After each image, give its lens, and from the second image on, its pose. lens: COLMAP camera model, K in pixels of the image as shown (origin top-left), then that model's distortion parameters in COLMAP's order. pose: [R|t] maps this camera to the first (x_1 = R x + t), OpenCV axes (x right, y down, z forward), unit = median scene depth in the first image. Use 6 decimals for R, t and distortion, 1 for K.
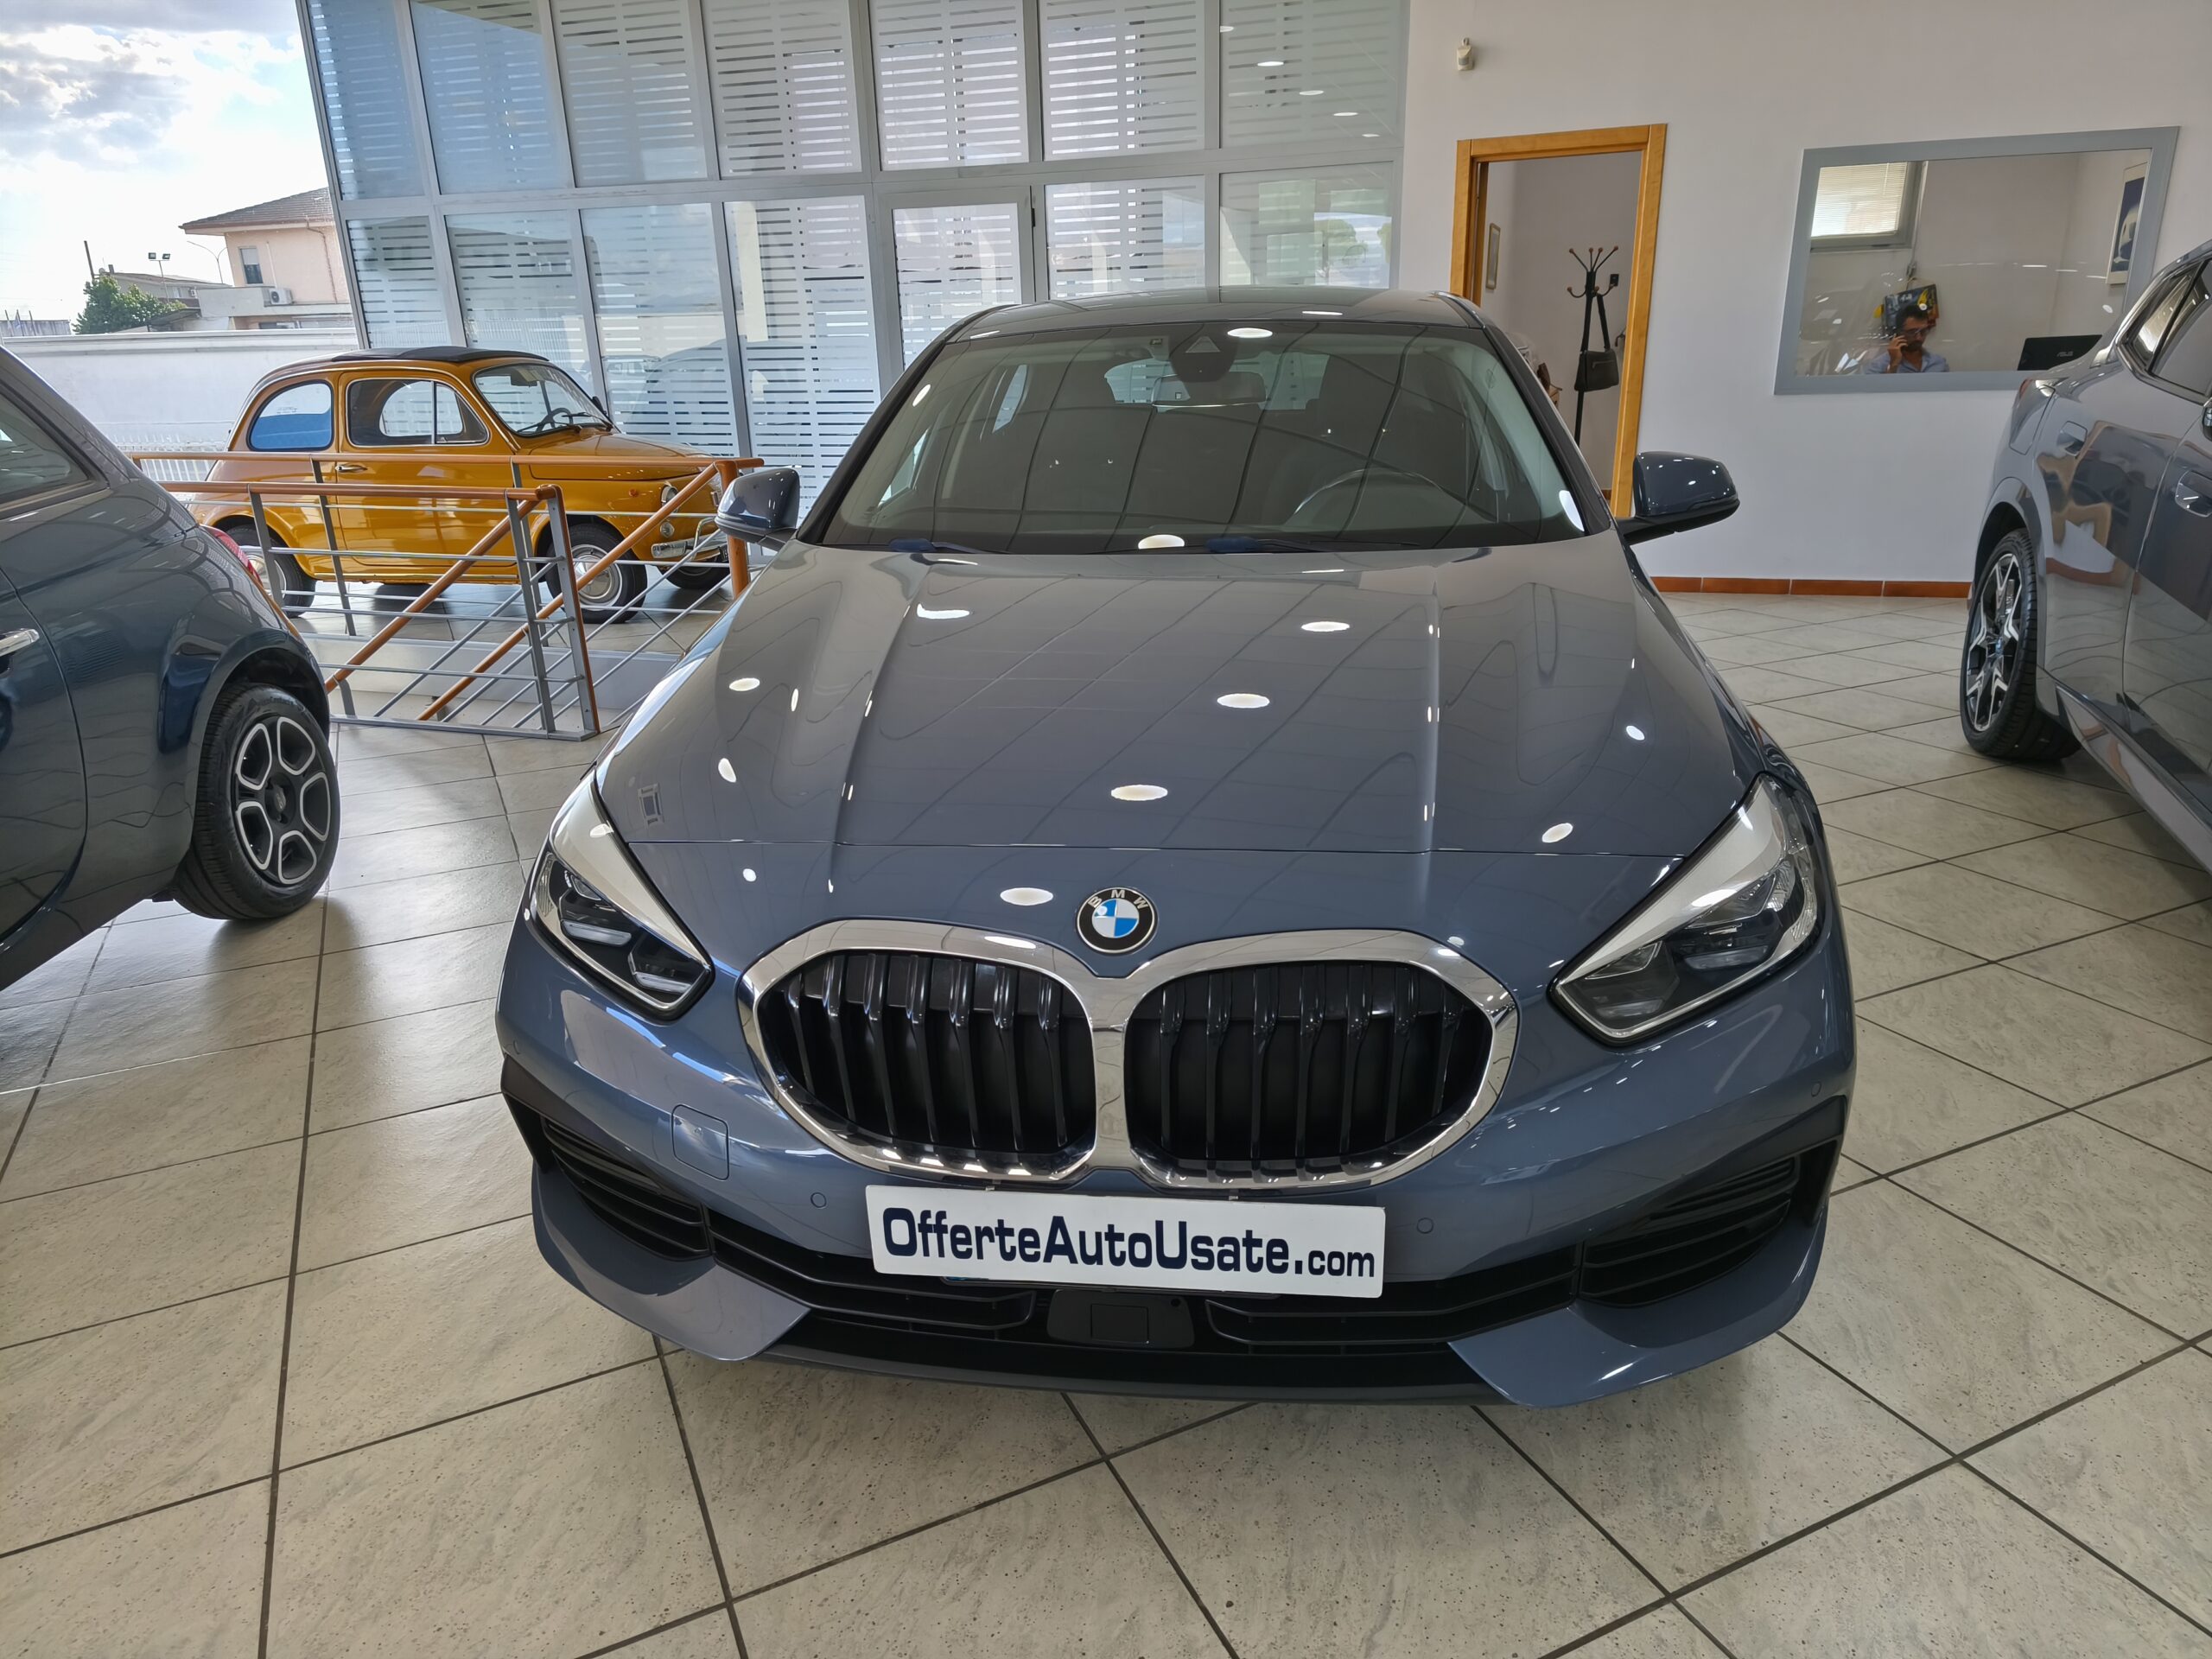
lens RADIAL K [[1449.6, 0, 1106.0], [0, 1449.6, 829.5], [0, 0, 1]] dist [0.027811, -0.002006]
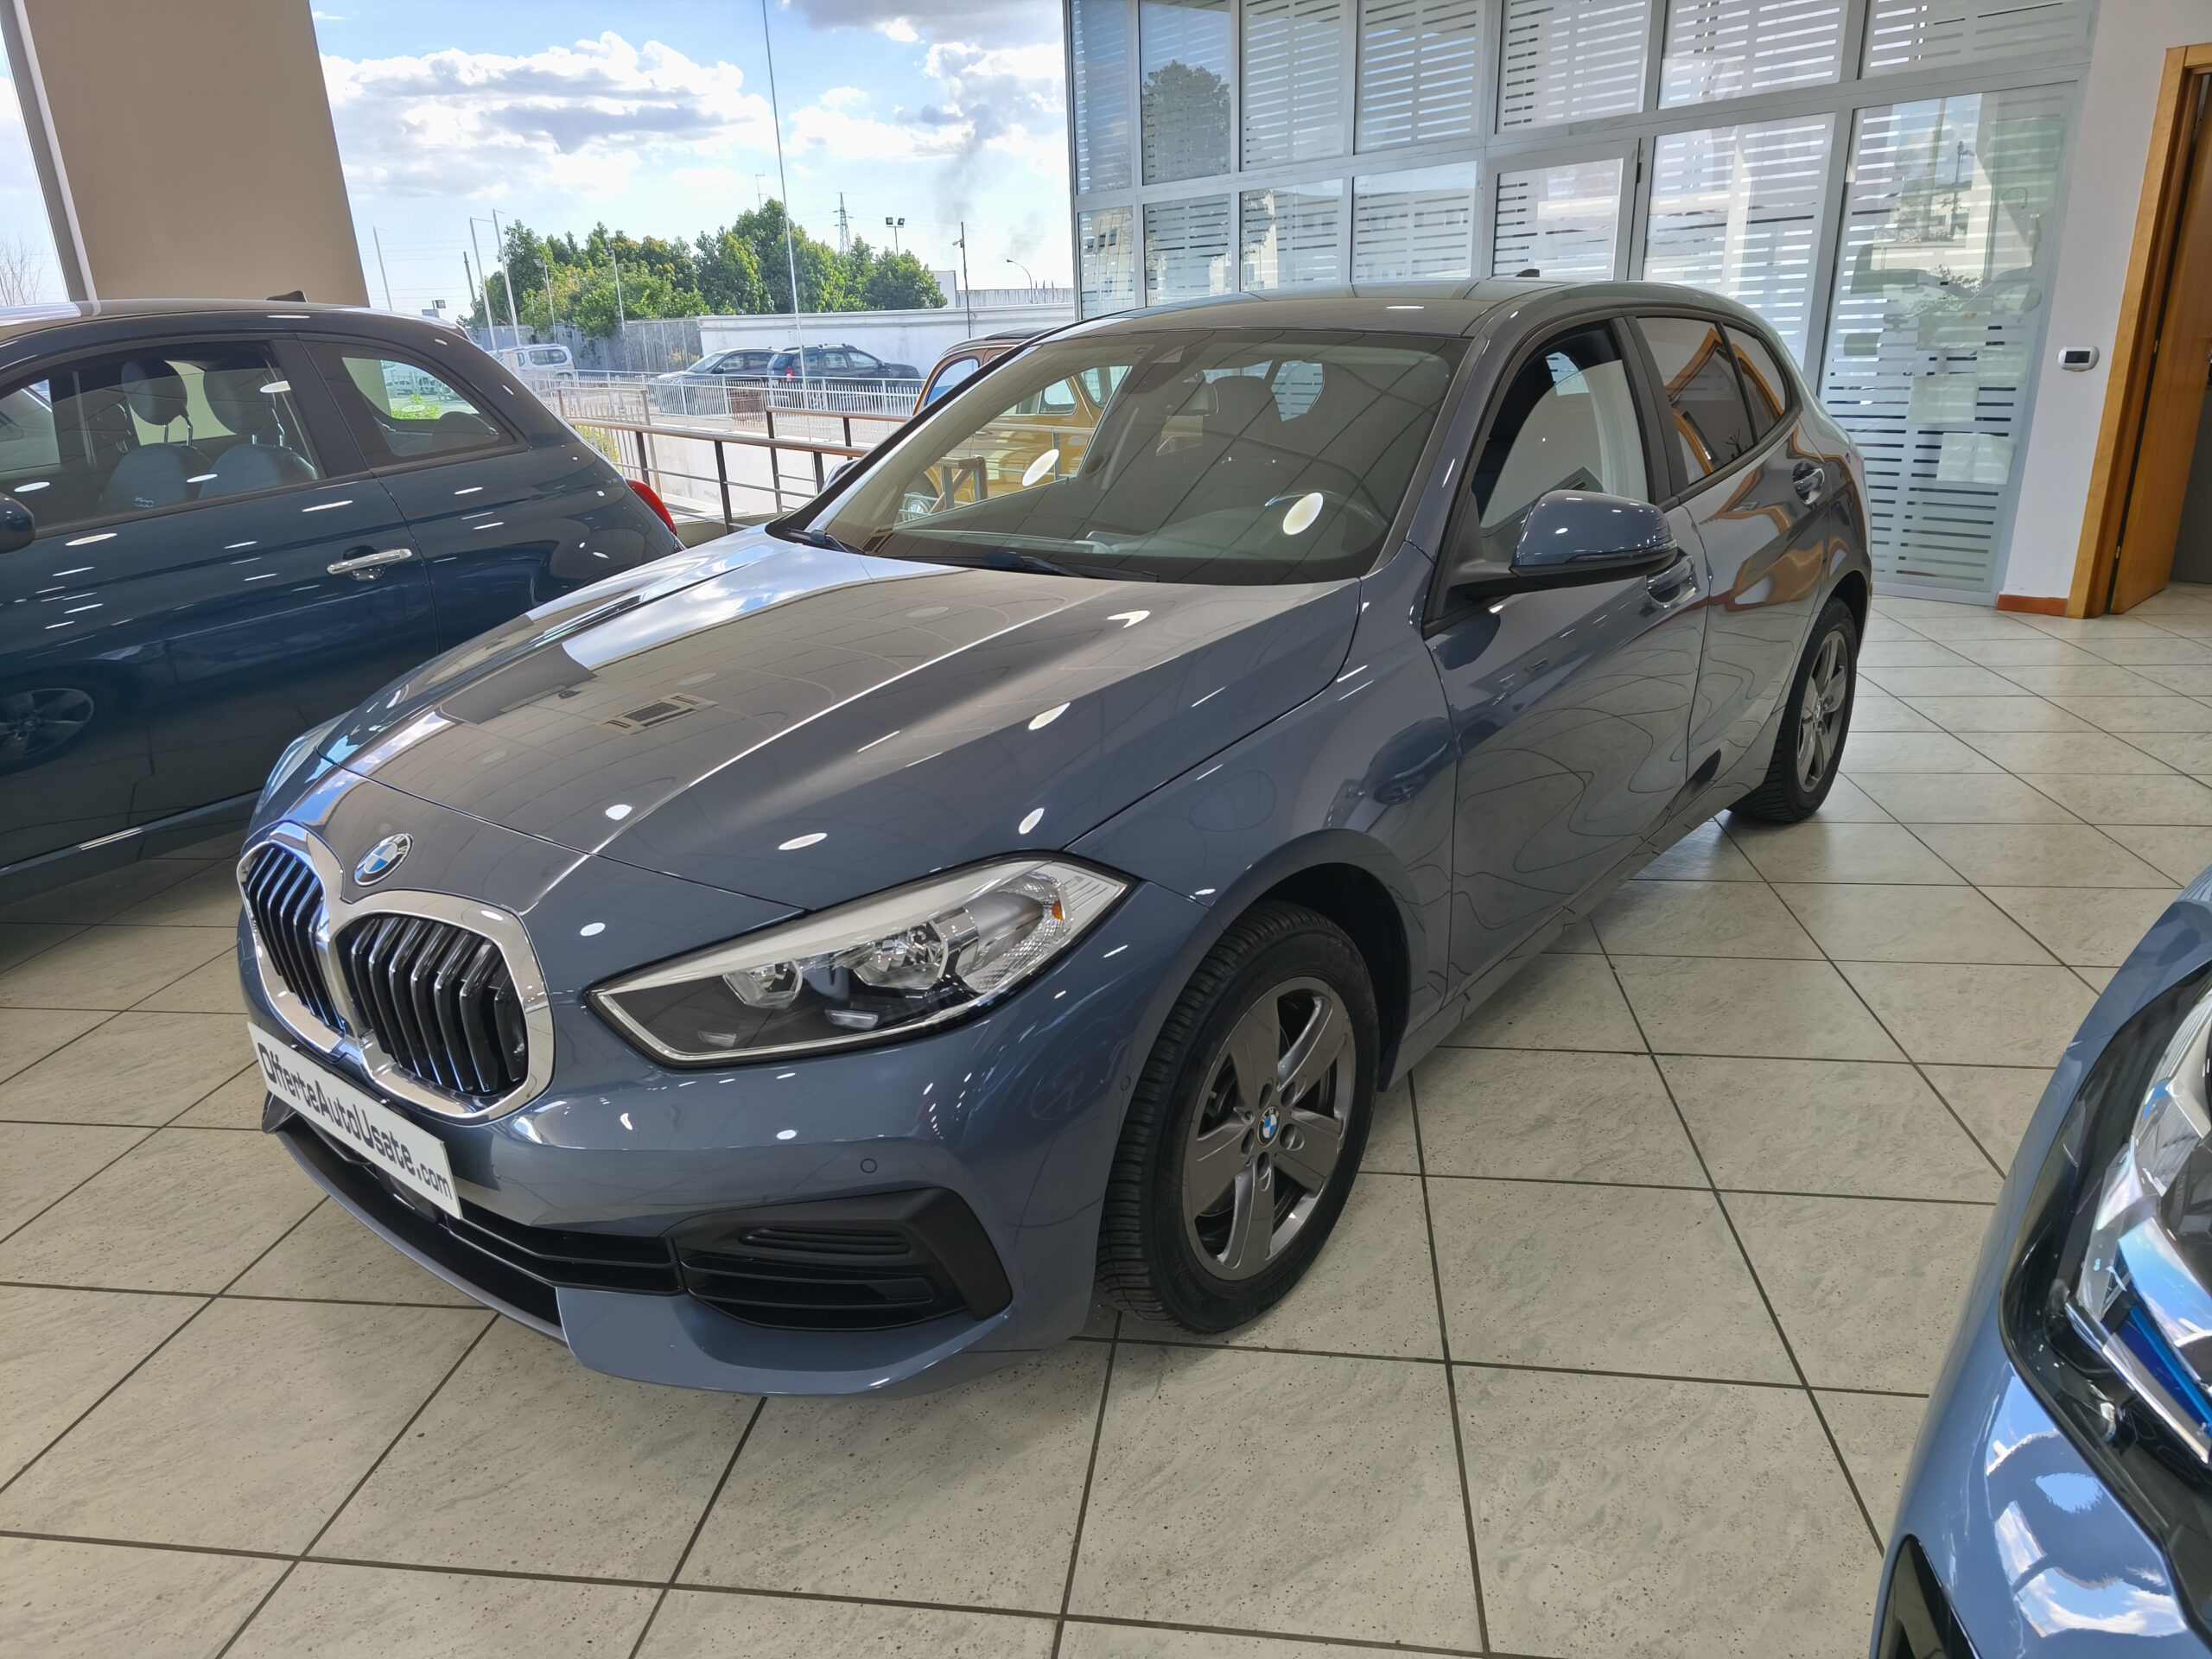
lens RADIAL K [[1449.6, 0, 1106.0], [0, 1449.6, 829.5], [0, 0, 1]] dist [0.027811, -0.002006]
pose [[0.838601, 0.176842, -0.515242, 0.217586], [-0.161337, 0.984034, 0.075151, -0.029192], [0.520306, 0.020106, 0.853743, 0.048537]]
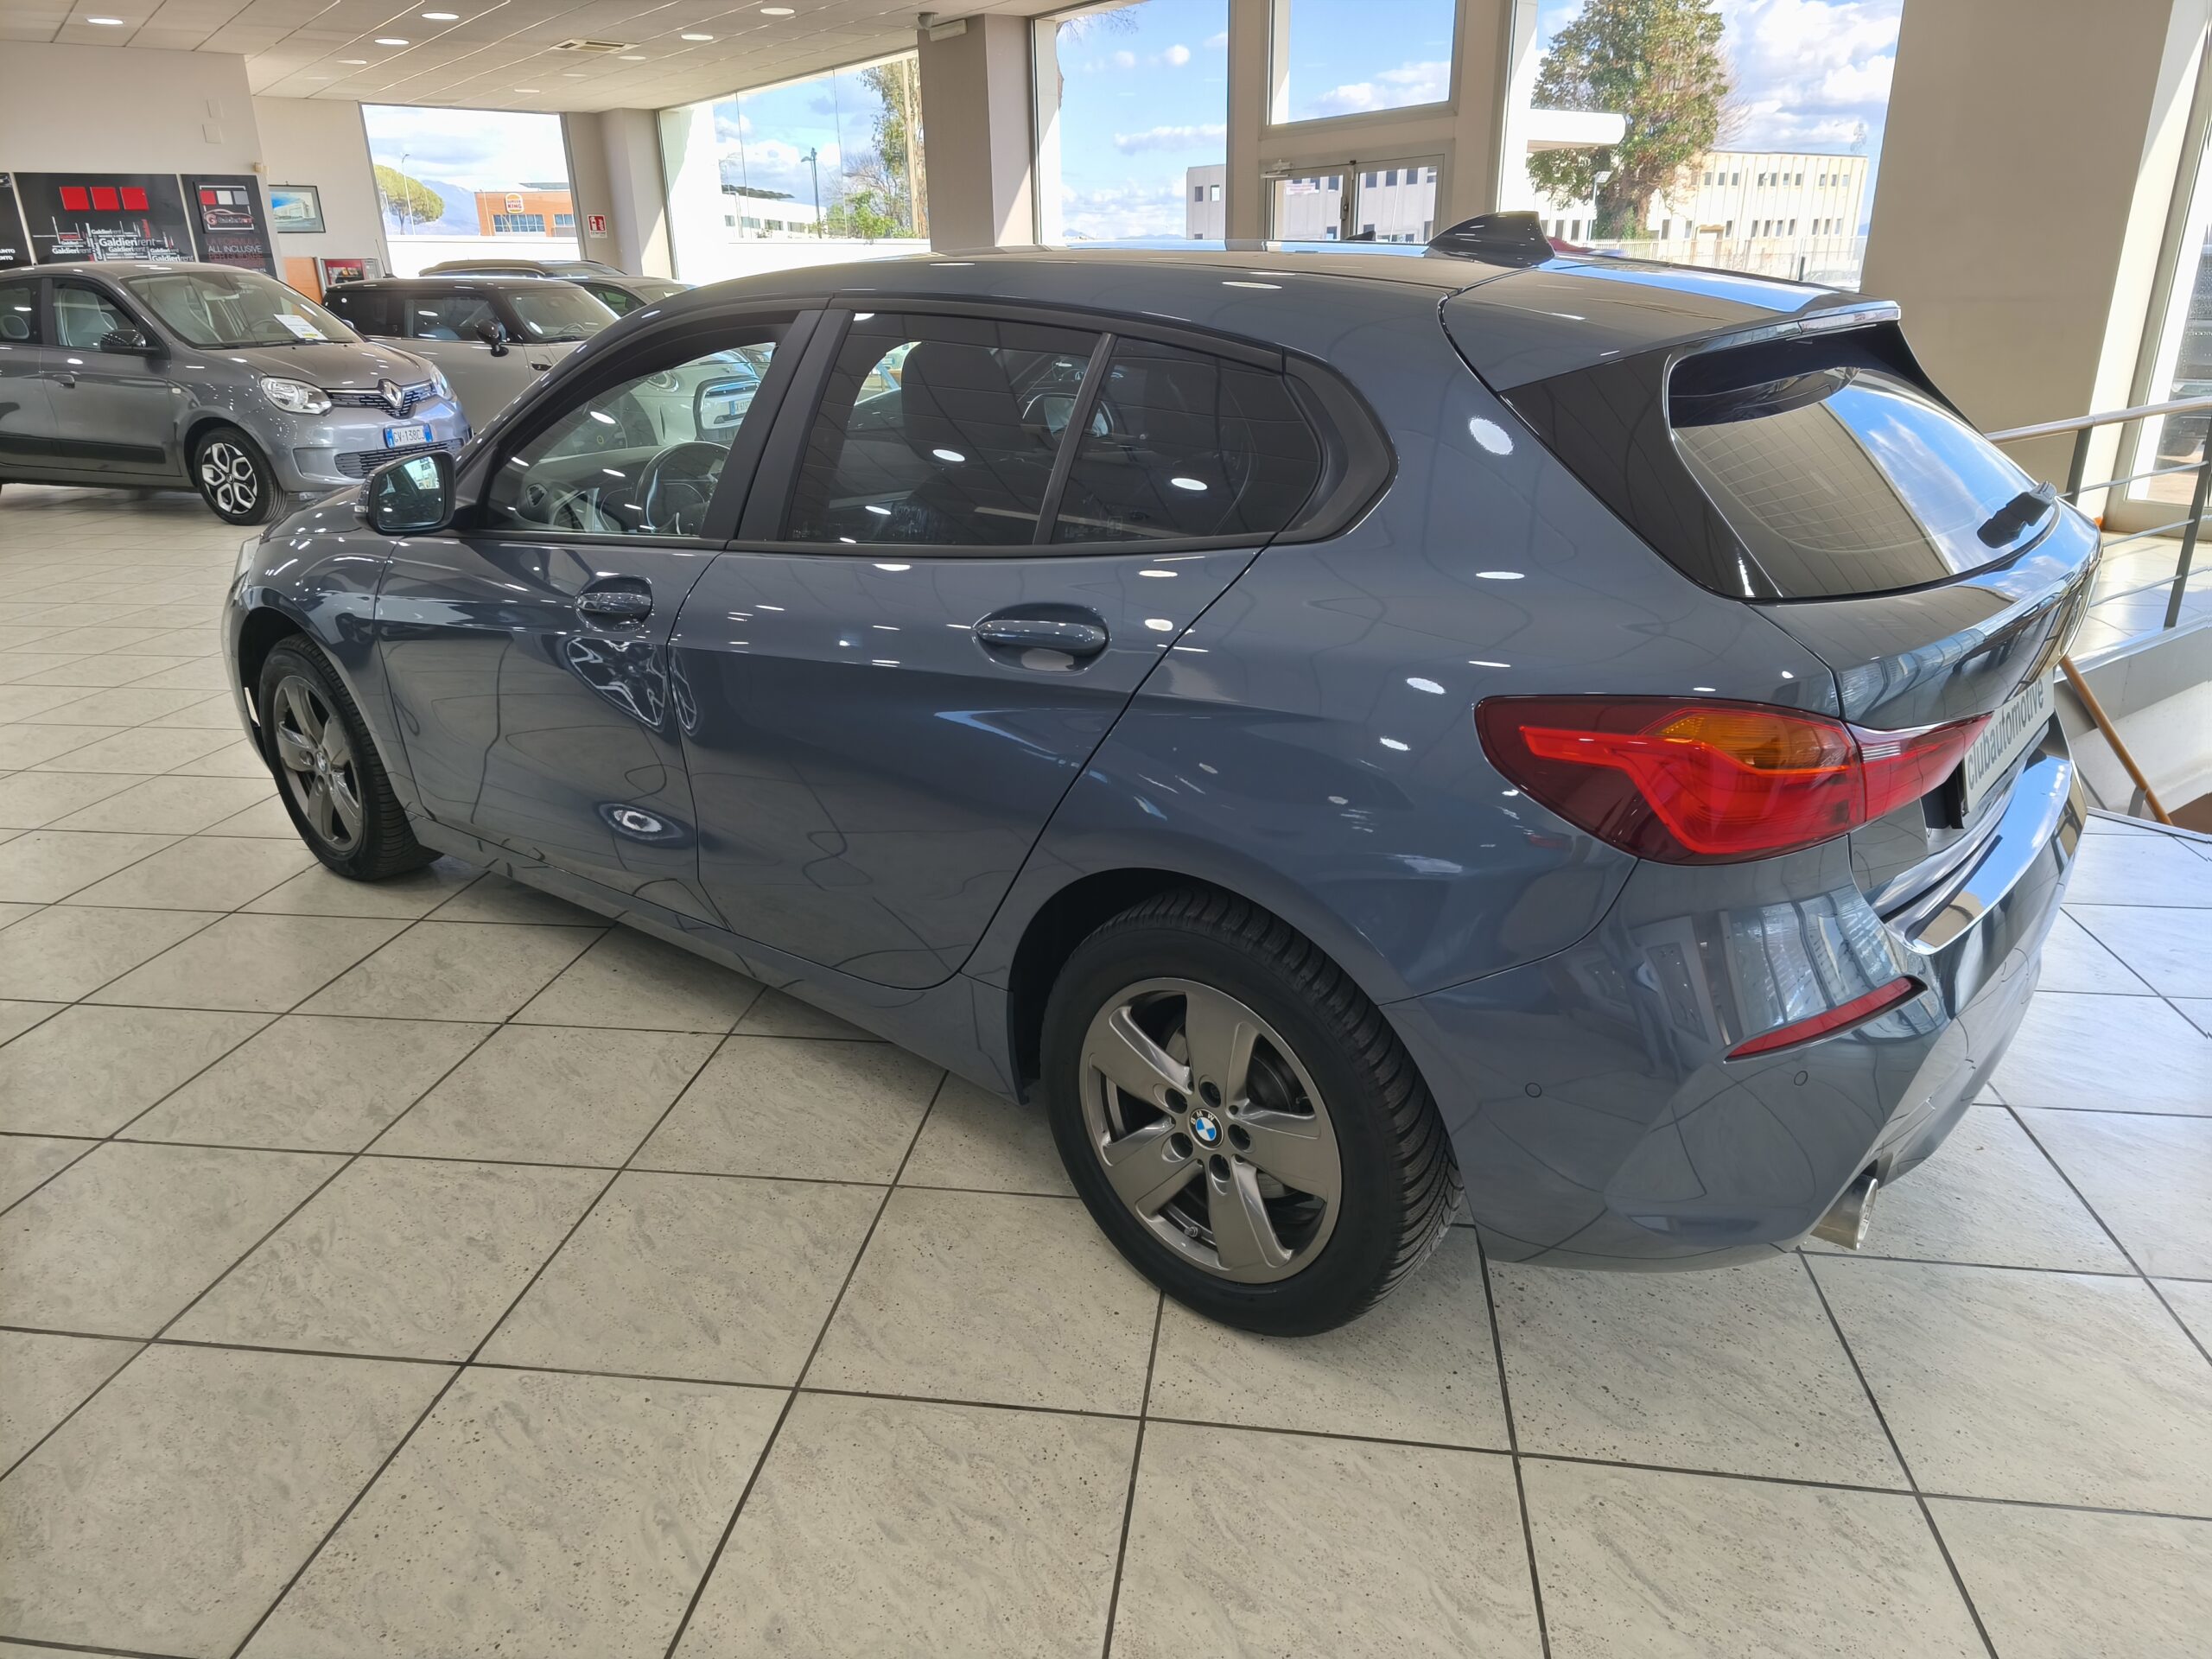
lens RADIAL K [[1449.6, 0, 1106.0], [0, 1449.6, 829.5], [0, 0, 1]] dist [0.027811, -0.002006]
pose [[-0.551002, 0.307514, -0.775778, 0.336640], [-0.232446, 0.836280, 0.496594, -0.220981], [0.801477, 0.453951, -0.389311, 0.646463]]
